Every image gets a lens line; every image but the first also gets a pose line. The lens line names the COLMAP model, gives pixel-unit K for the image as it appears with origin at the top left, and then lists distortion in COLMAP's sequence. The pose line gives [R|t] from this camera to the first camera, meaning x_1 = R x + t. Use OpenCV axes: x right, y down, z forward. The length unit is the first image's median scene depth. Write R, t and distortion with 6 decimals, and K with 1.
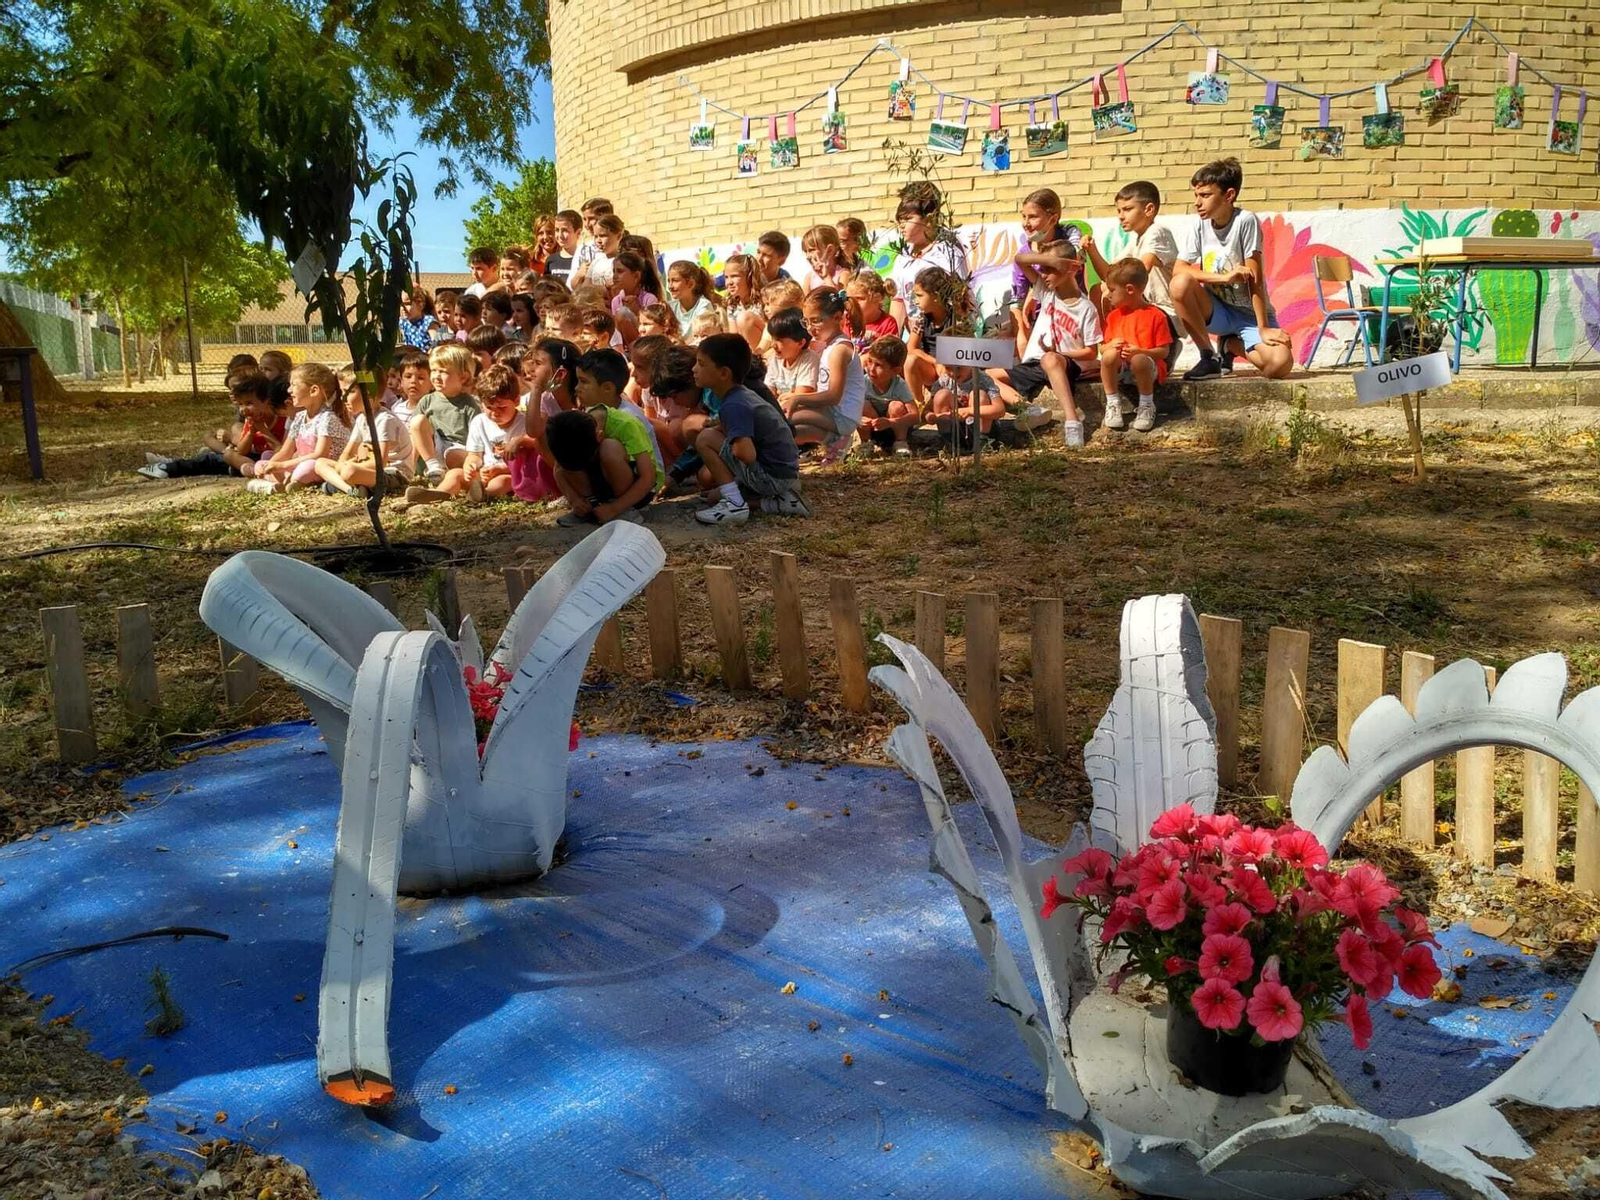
lens RADIAL K [[1313.6, 0, 800.0], [0, 1313.6, 600.0], [0, 0, 1]] dist [0.098527, -0.160880]
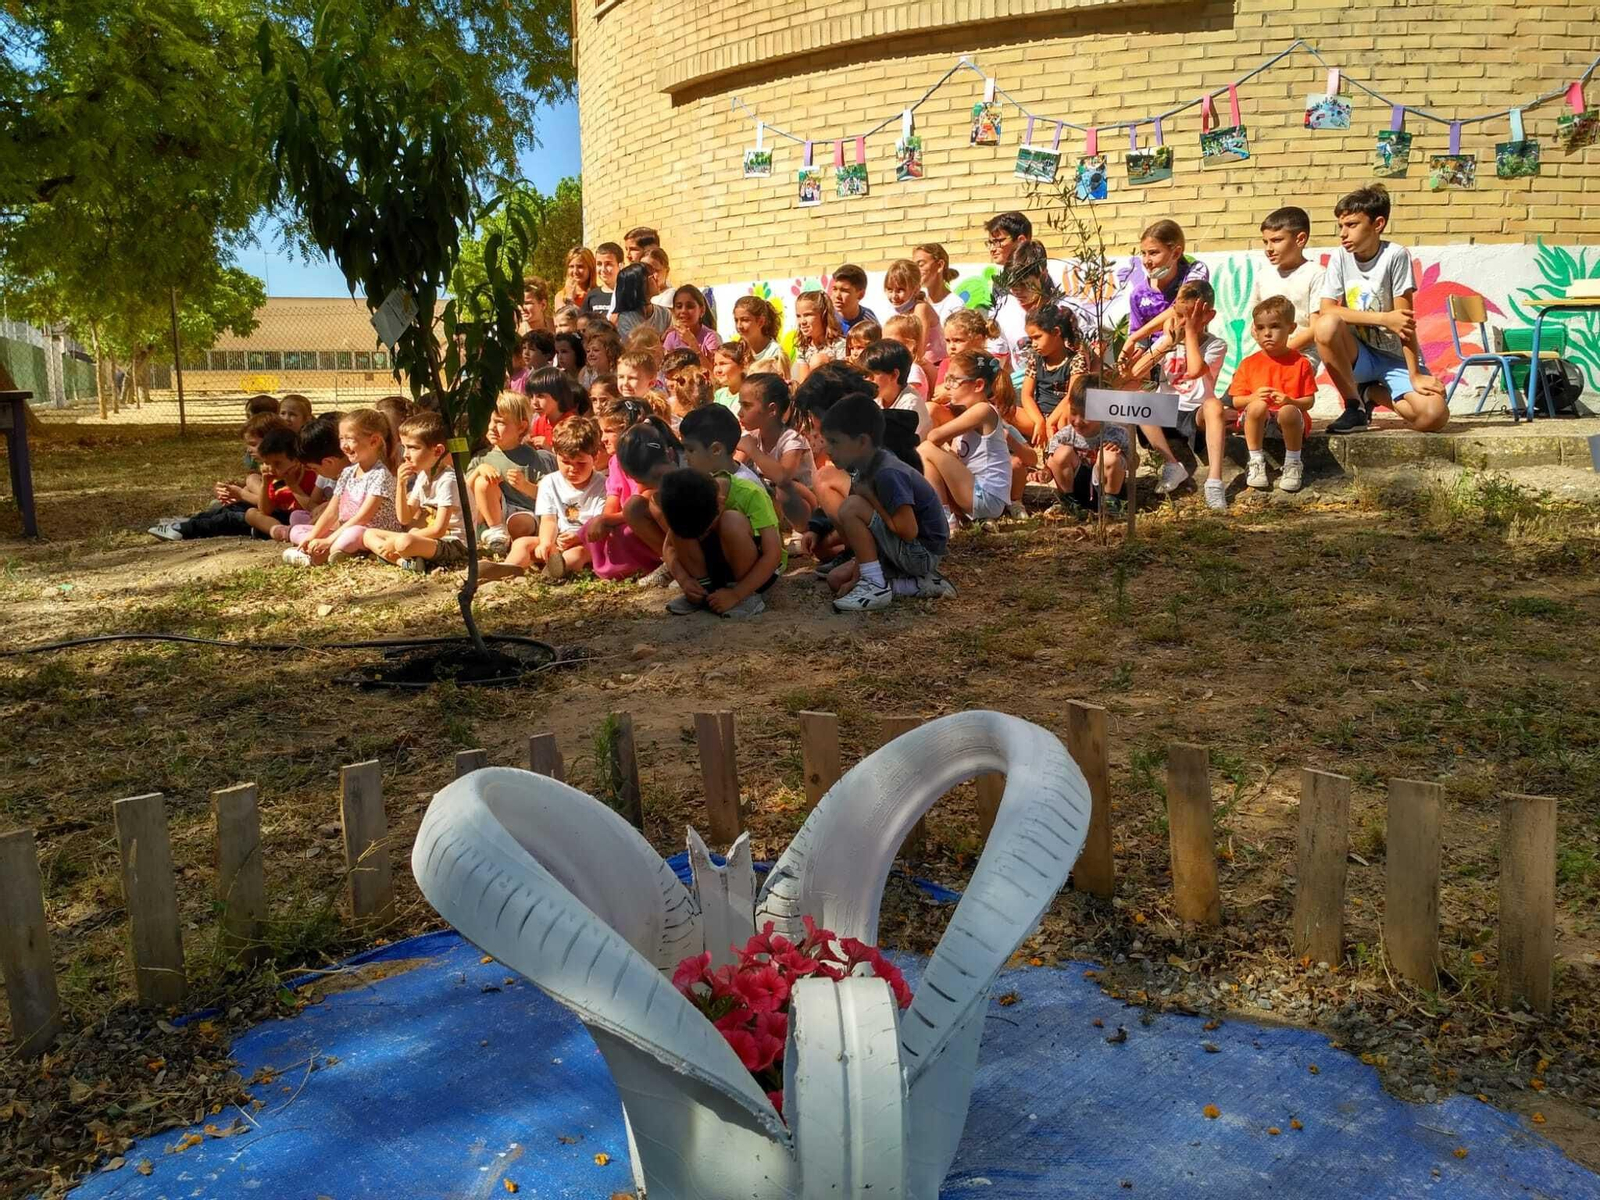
lens RADIAL K [[1326.8, 0, 802.0], [0, 1326.8, 609.0], [0, 0, 1]] dist [0.096260, -0.157760]
pose [[0.999860, -0.001053, 0.016677, -0.070039], [0.001304, 0.999885, -0.015083, -0.029267], [-0.016660, 0.015102, 0.999747, 0.087083]]
